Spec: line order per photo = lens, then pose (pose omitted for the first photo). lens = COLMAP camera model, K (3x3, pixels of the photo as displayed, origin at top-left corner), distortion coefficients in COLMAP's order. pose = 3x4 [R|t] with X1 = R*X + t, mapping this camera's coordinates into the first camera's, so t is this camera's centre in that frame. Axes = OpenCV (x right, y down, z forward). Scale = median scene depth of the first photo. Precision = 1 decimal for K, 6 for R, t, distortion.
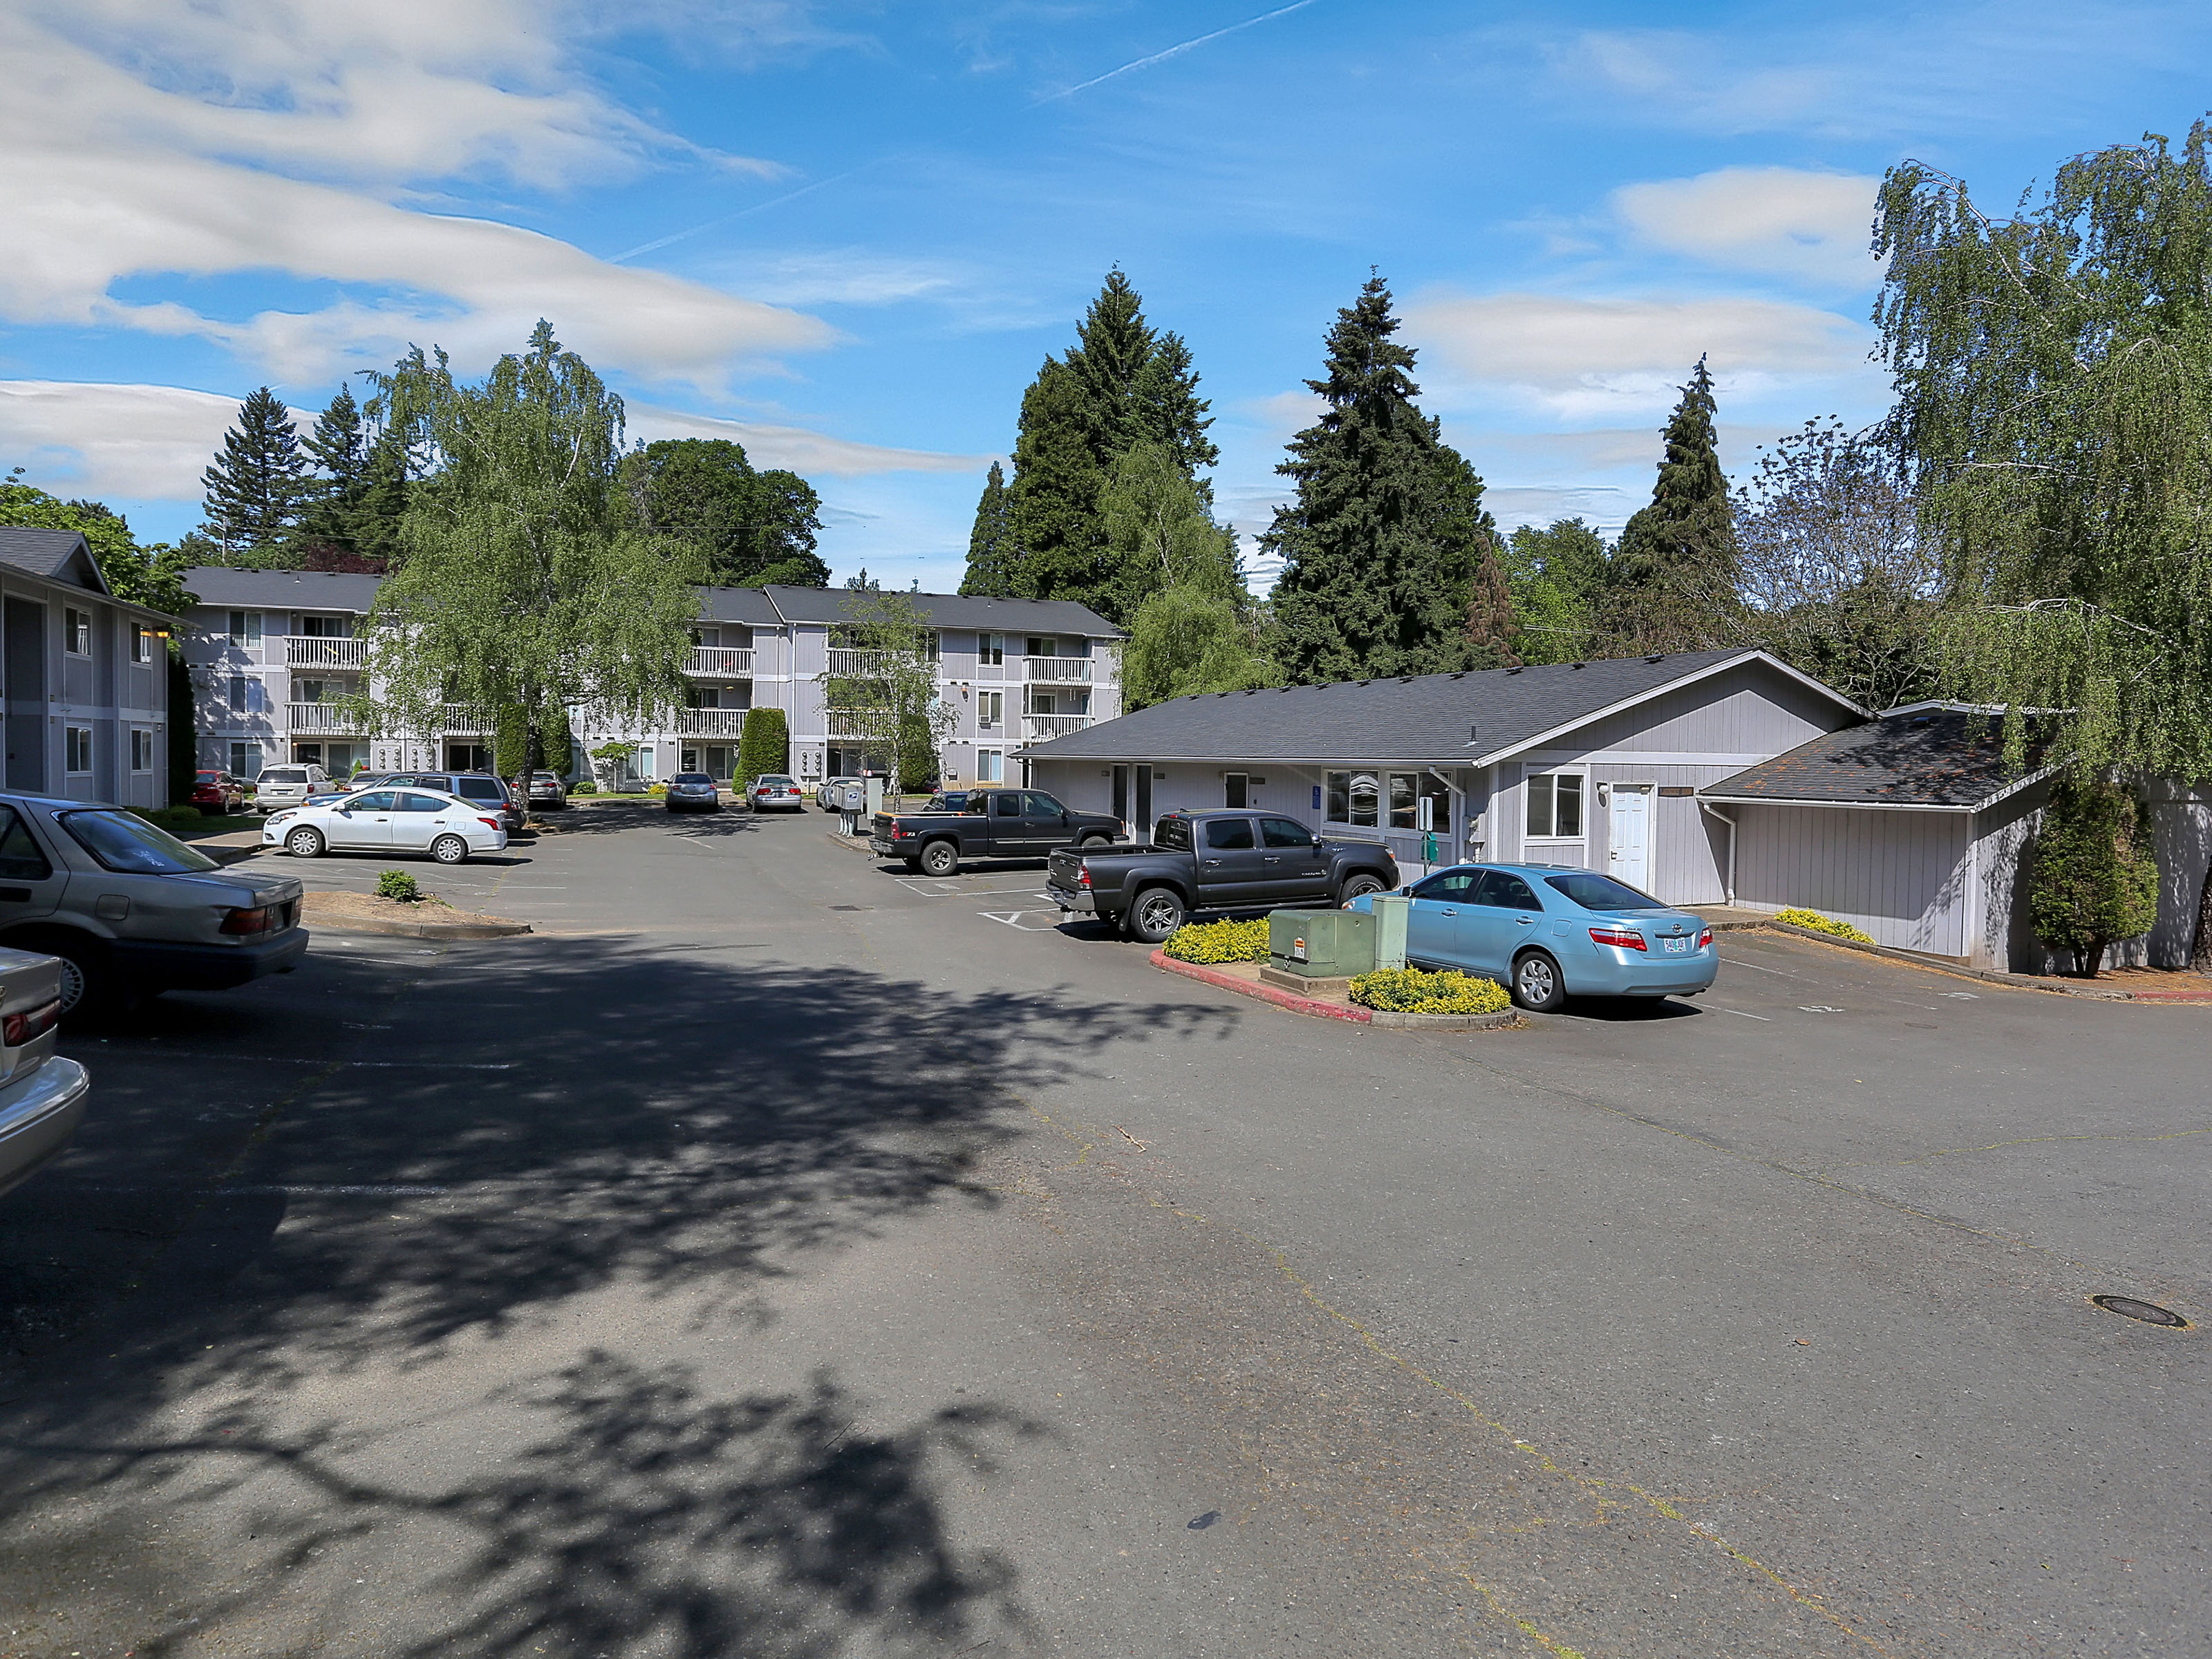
lens RADIAL K [[1255.2, 0, 1116.3], [0, 1255.2, 788.5], [0, 0, 1]] dist [-0.073727, 0.045098]
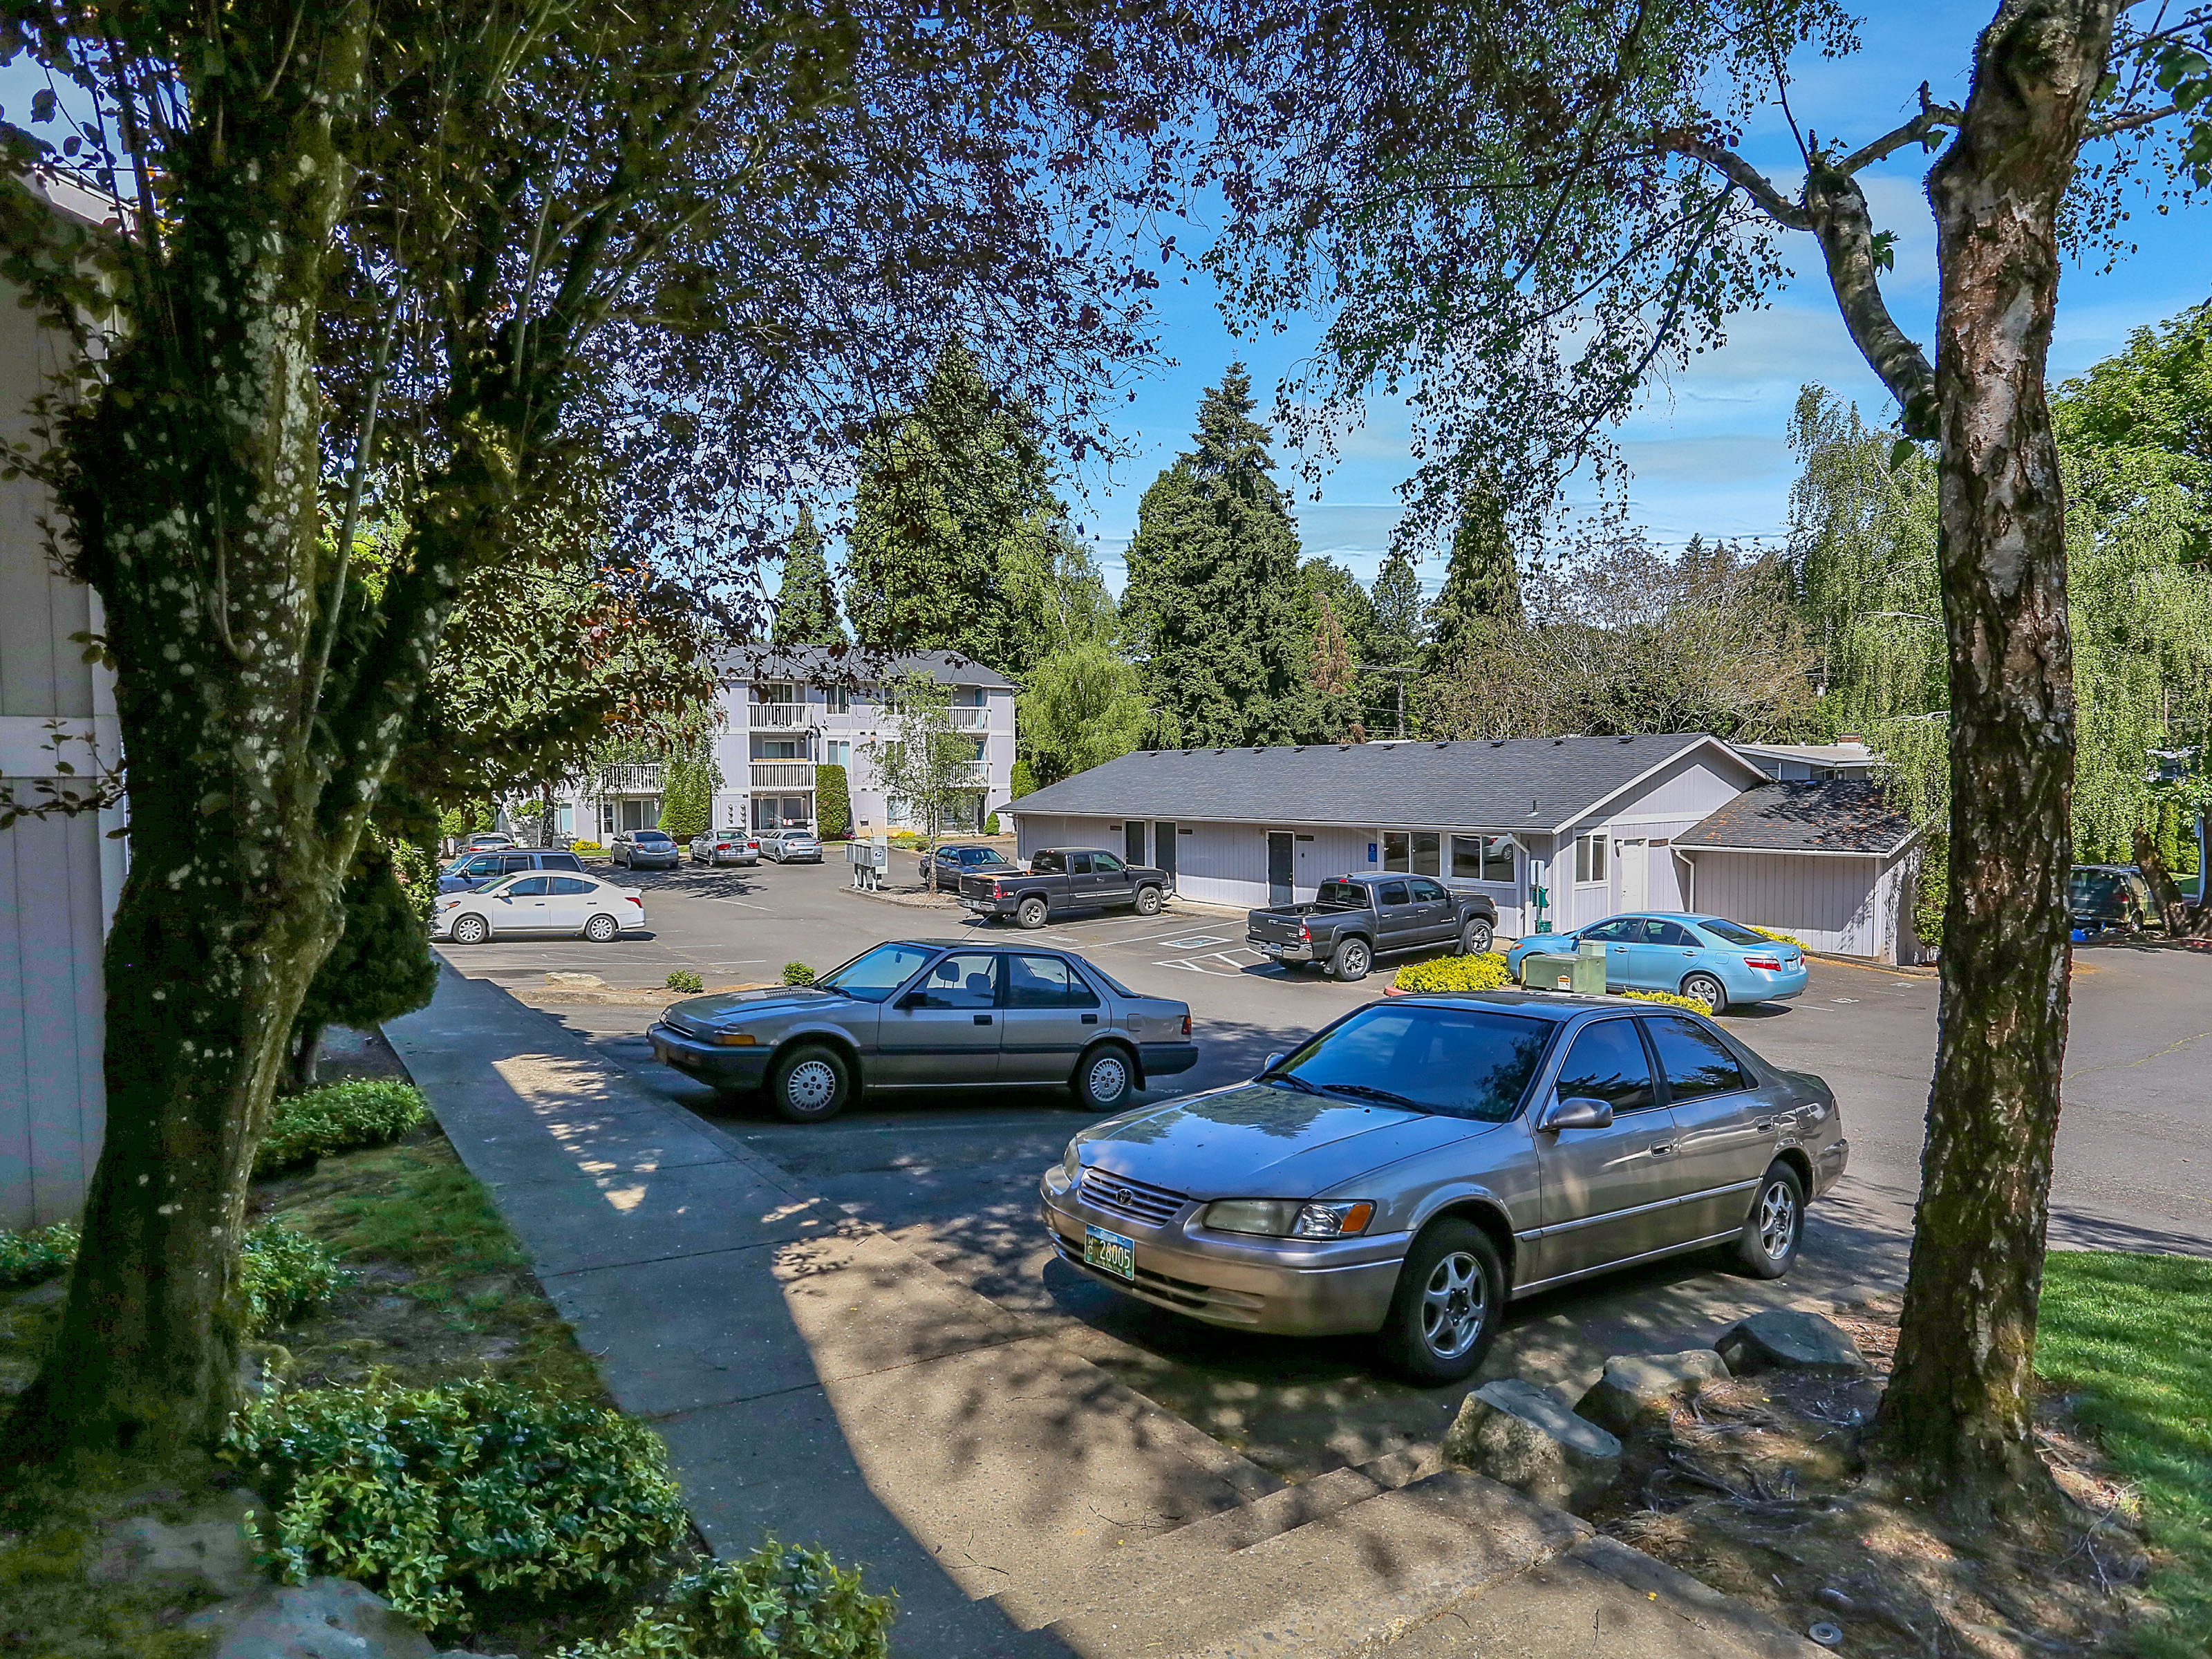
lens RADIAL K [[1234.0, 0, 1133.7], [0, 1234.0, 833.4], [0, 0, 1]] dist [-0.068719, 0.033041]
pose [[0.973677, -0.031659, 0.225723, -0.156505], [0.026659, 0.999328, 0.025169, -0.022030], [-0.226368, -0.018489, 0.973866, -0.058482]]
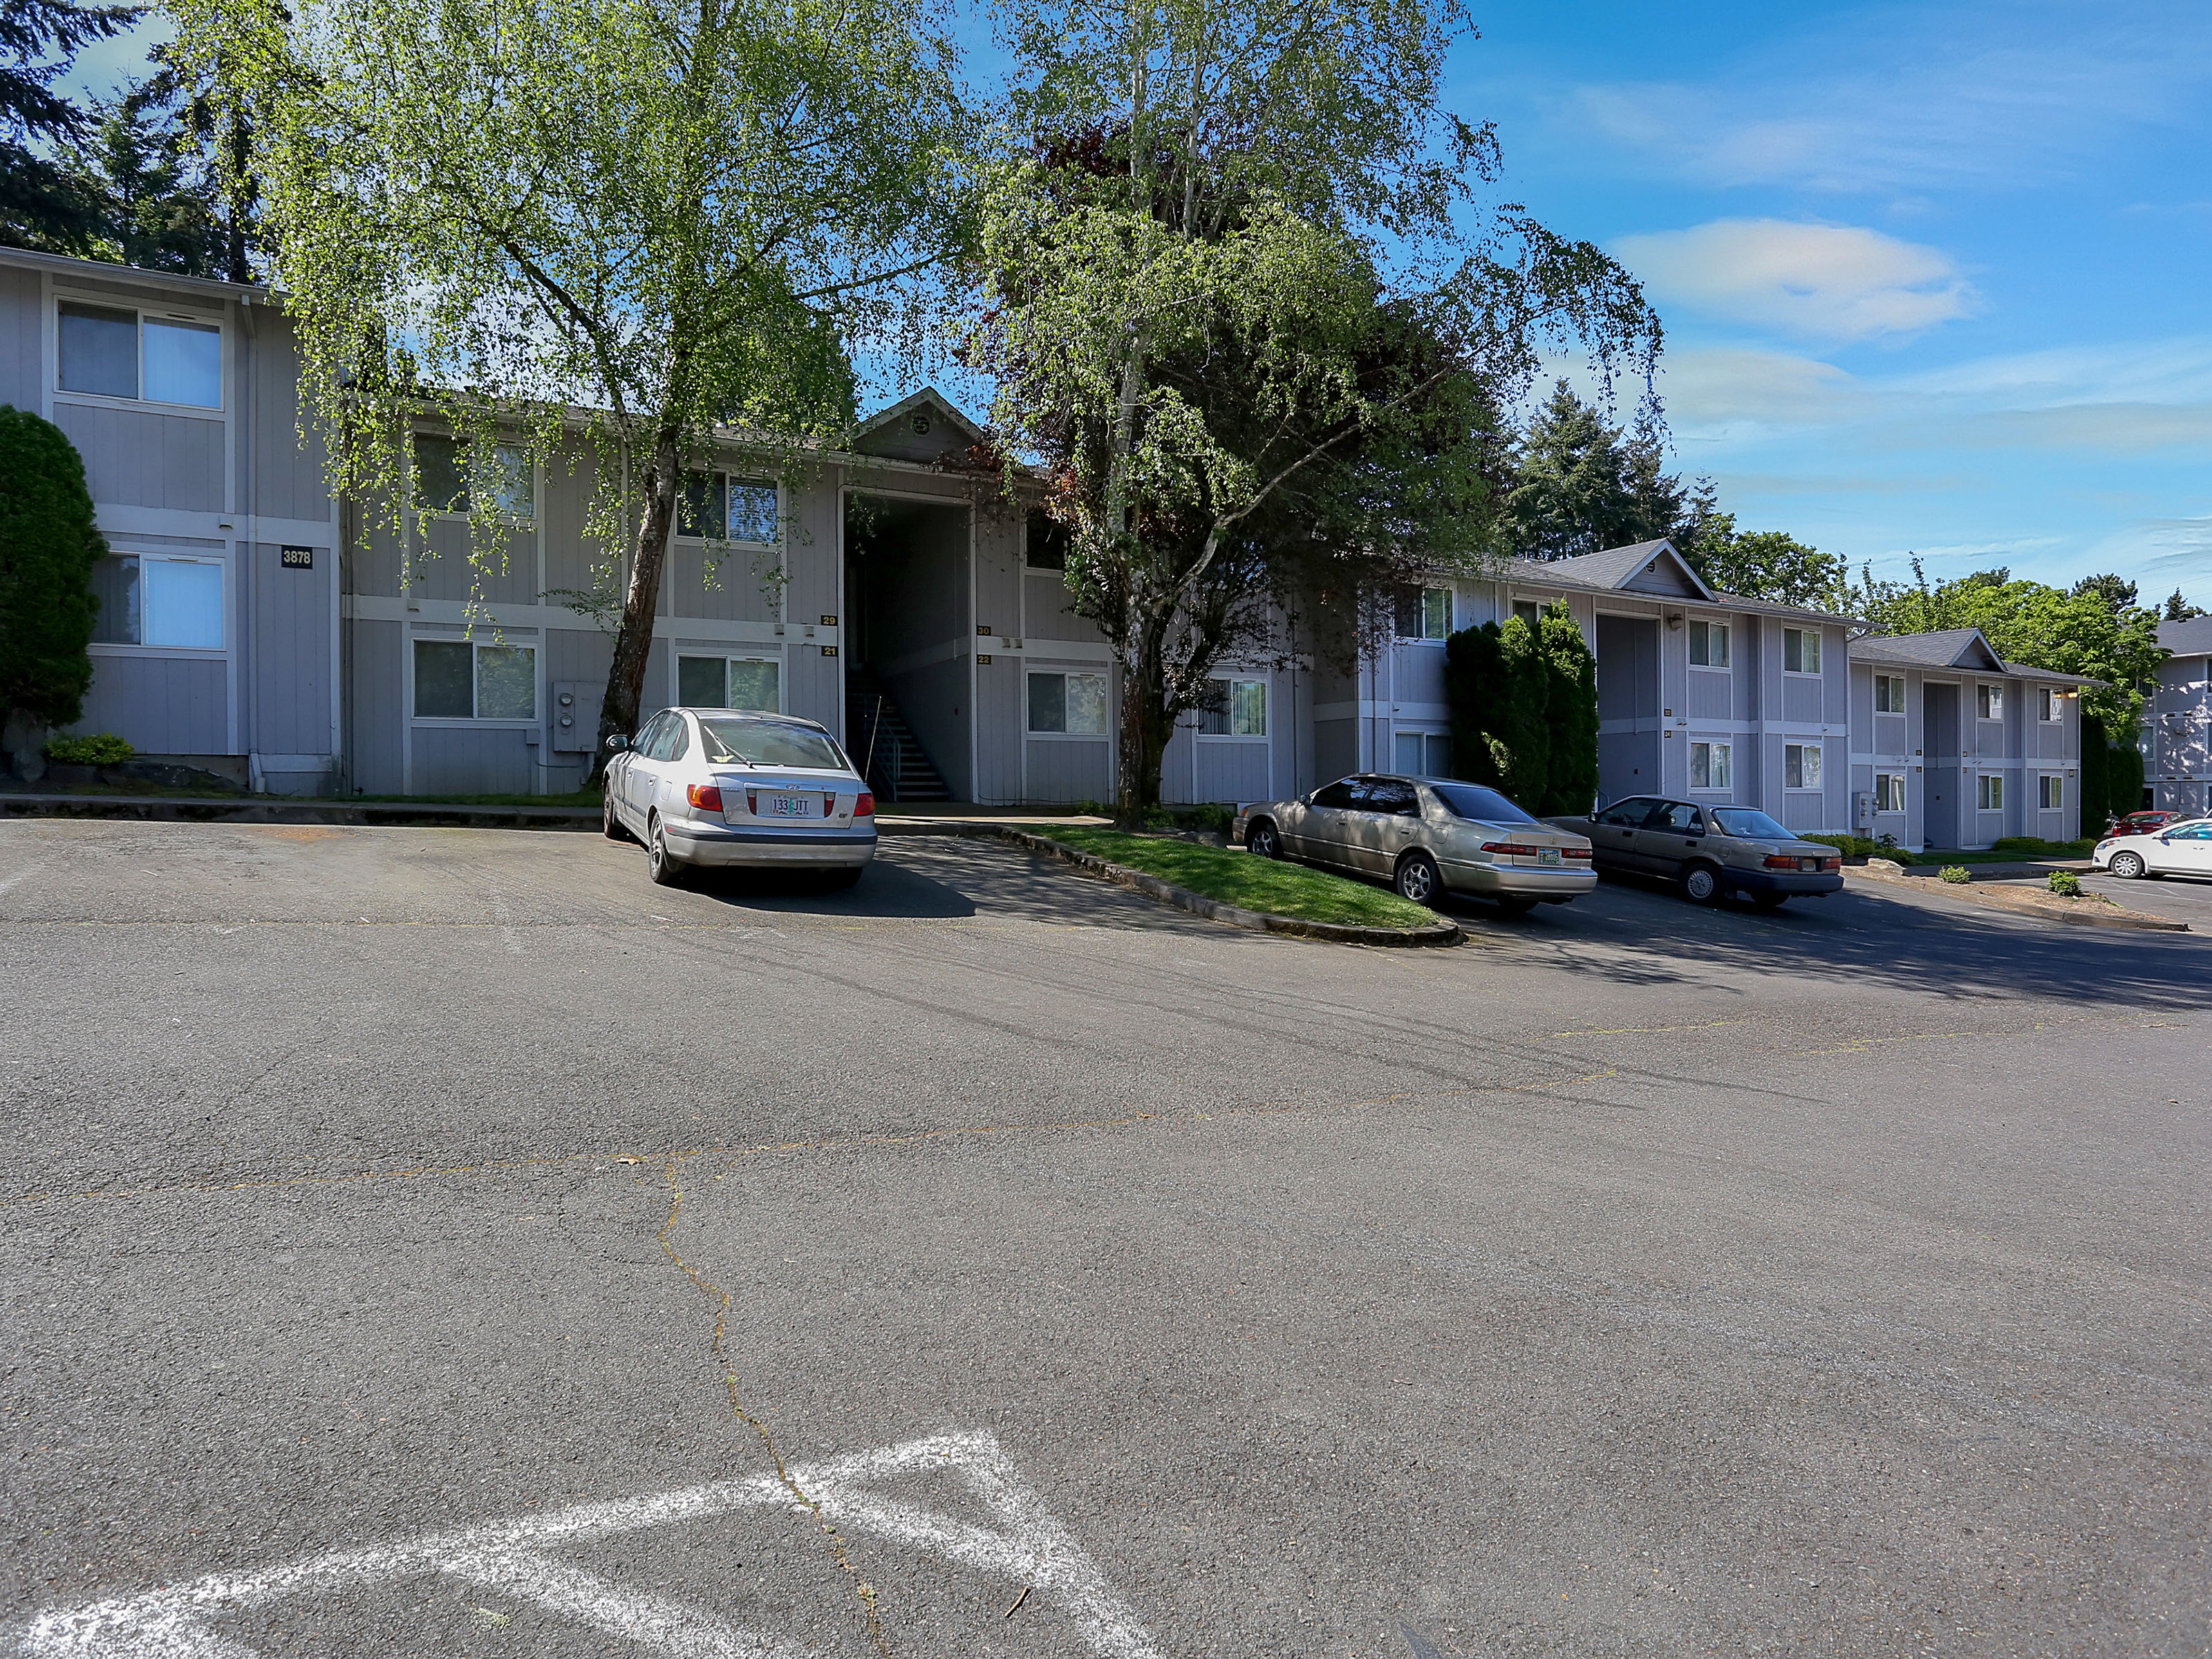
lens RADIAL K [[1234.0, 0, 1133.7], [0, 1234.0, 833.4], [0, 0, 1]] dist [-0.068719, 0.033041]
pose [[0.139176, 0.006258, -0.990248, 0.154082], [-0.011242, 0.999926, 0.004739, 0.008565], [0.990204, 0.010473, 0.139236, -0.046132]]
